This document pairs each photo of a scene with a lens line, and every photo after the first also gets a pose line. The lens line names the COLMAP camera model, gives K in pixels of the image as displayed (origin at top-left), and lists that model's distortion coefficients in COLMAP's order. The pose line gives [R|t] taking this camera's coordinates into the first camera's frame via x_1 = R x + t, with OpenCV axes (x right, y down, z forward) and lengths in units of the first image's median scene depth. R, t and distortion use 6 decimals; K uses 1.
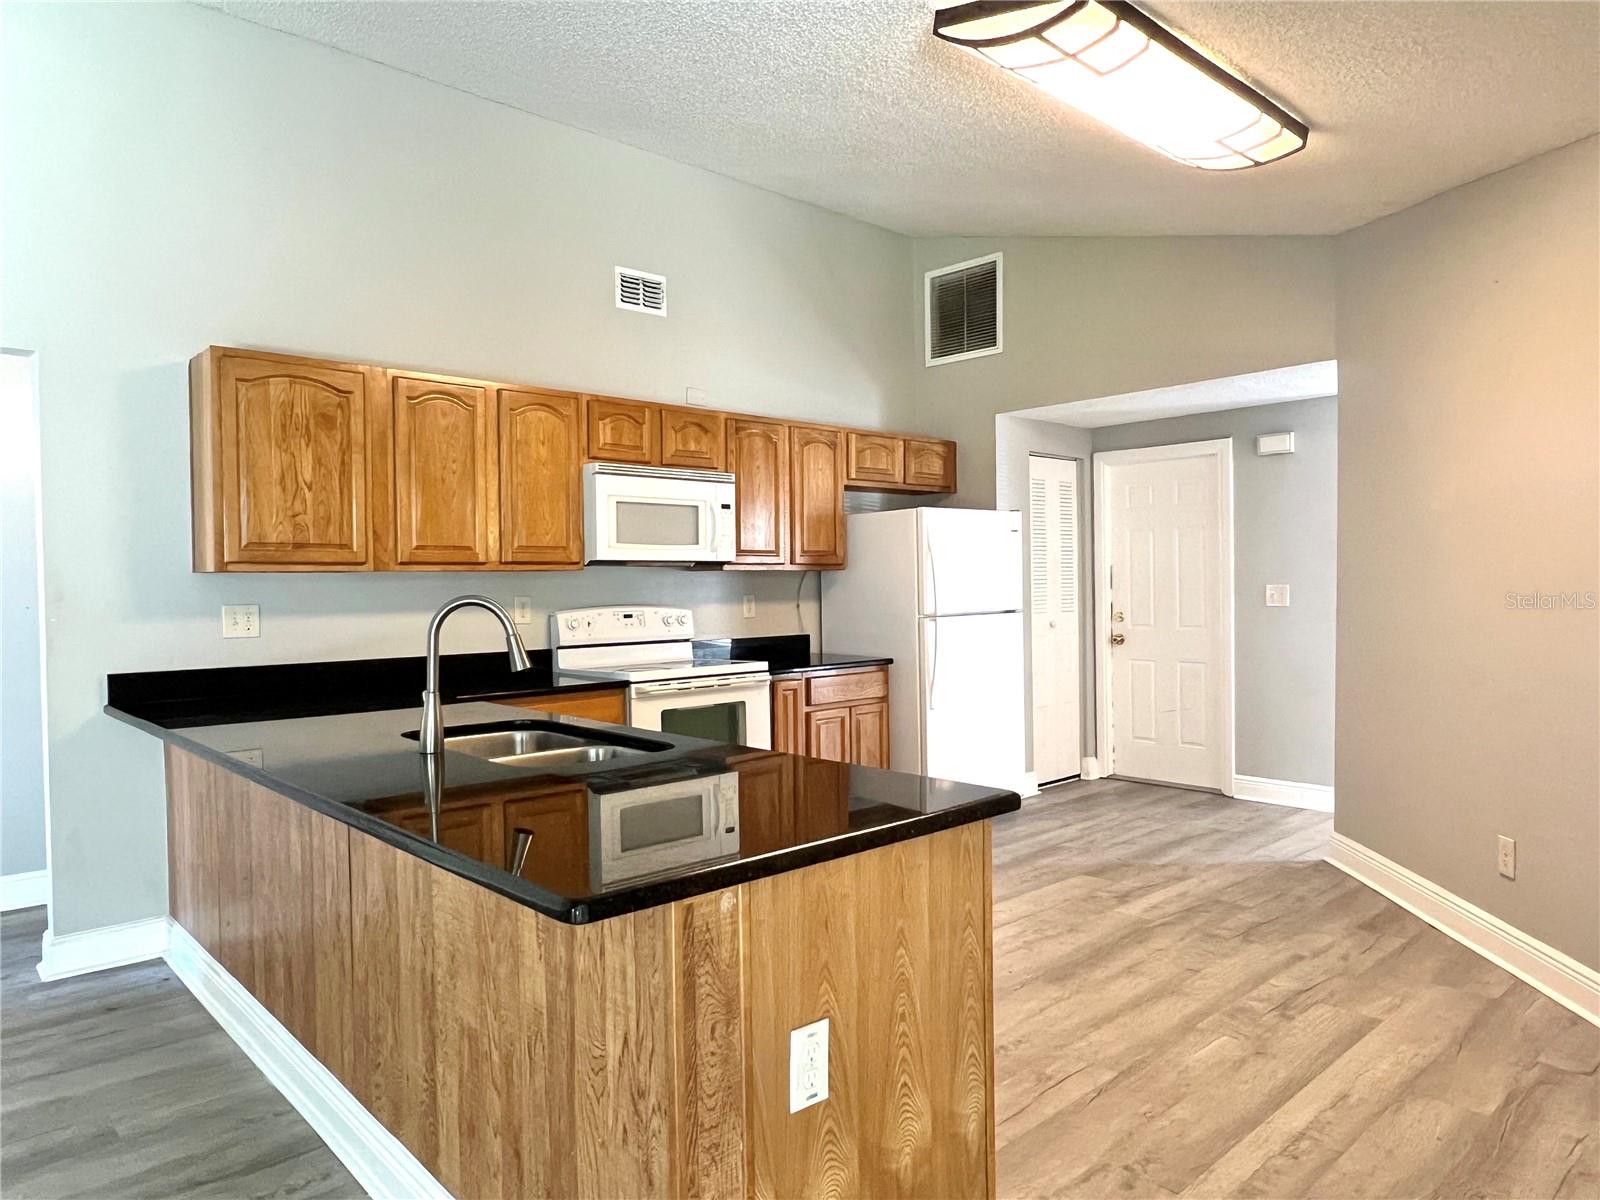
lens RADIAL K [[1038.5, 0, 788.1], [0, 1038.5, 604.7], [0, 0, 1]] dist [-0.003239, -0.000139]
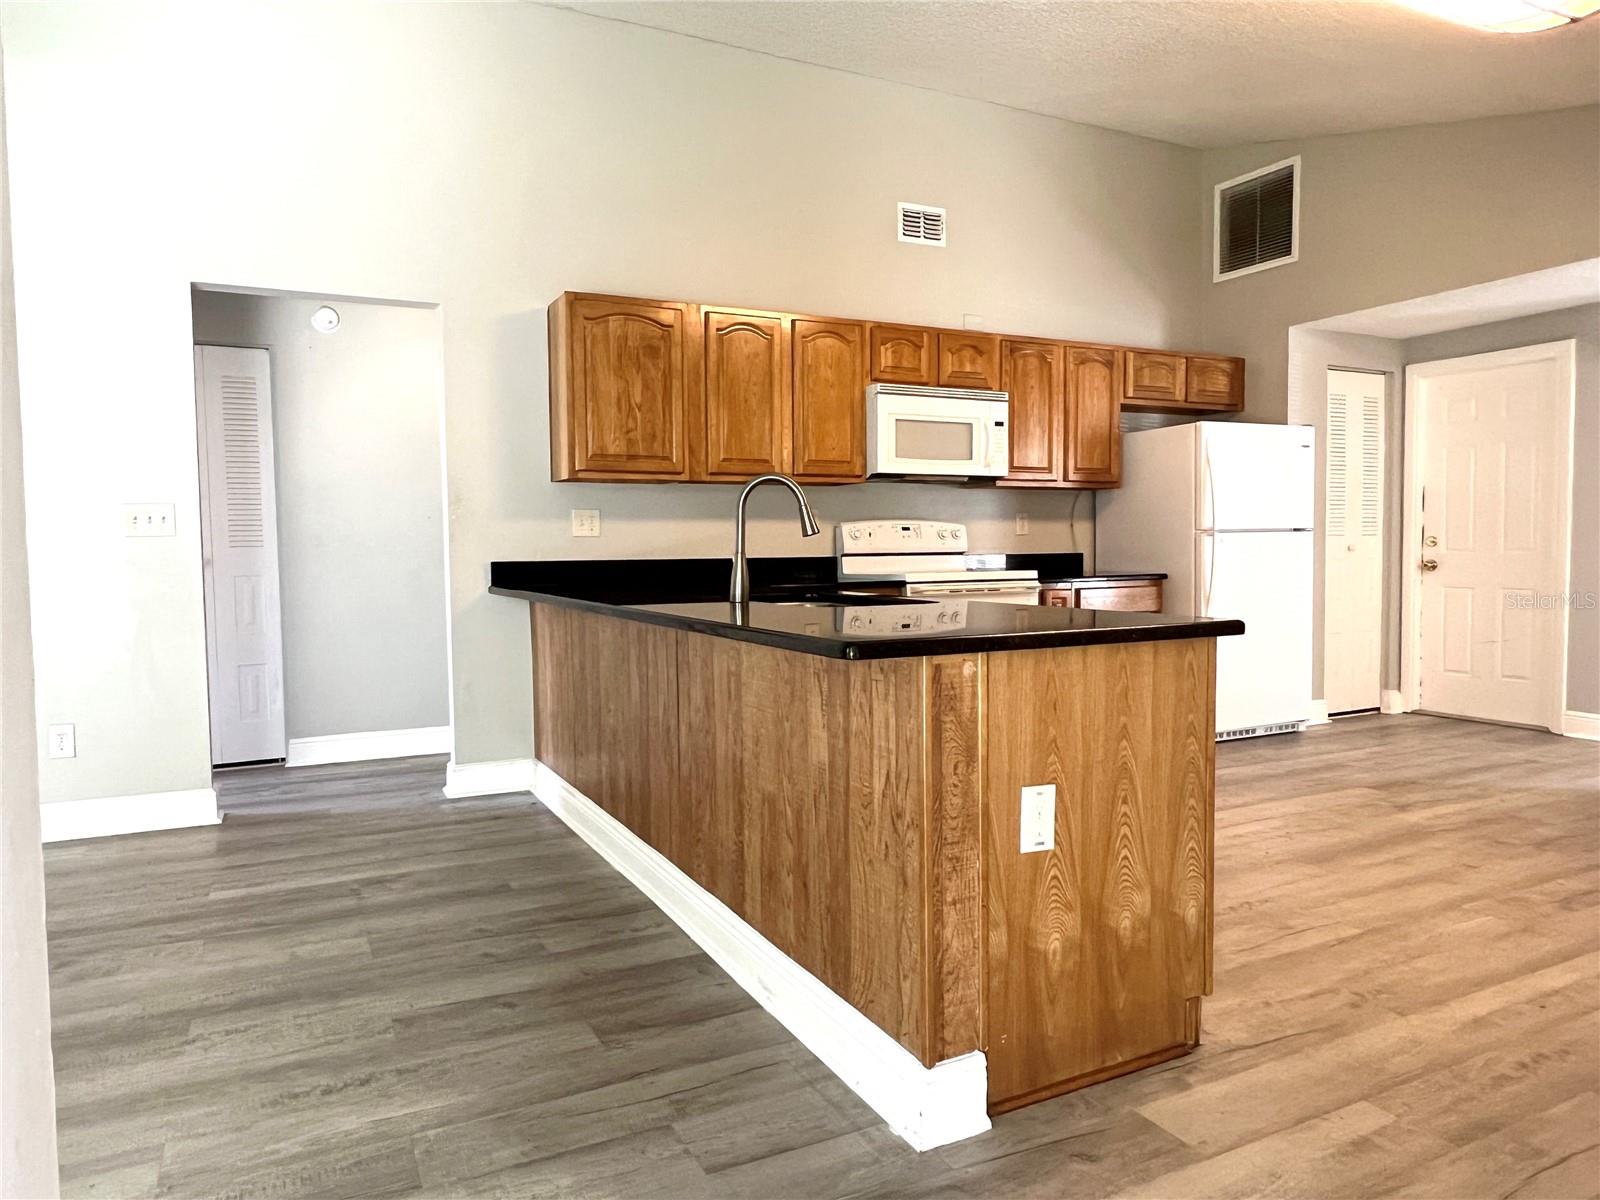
lens RADIAL K [[1038.5, 0, 777.5], [0, 1038.5, 603.8], [0, 0, 1]] dist [-0.003239, -0.000139]
pose [[0.960307, 0.017789, -0.278379, 0.026912], [-0.007130, 0.999204, 0.039253, 0.063448], [0.278856, -0.035710, 0.959669, -0.107214]]
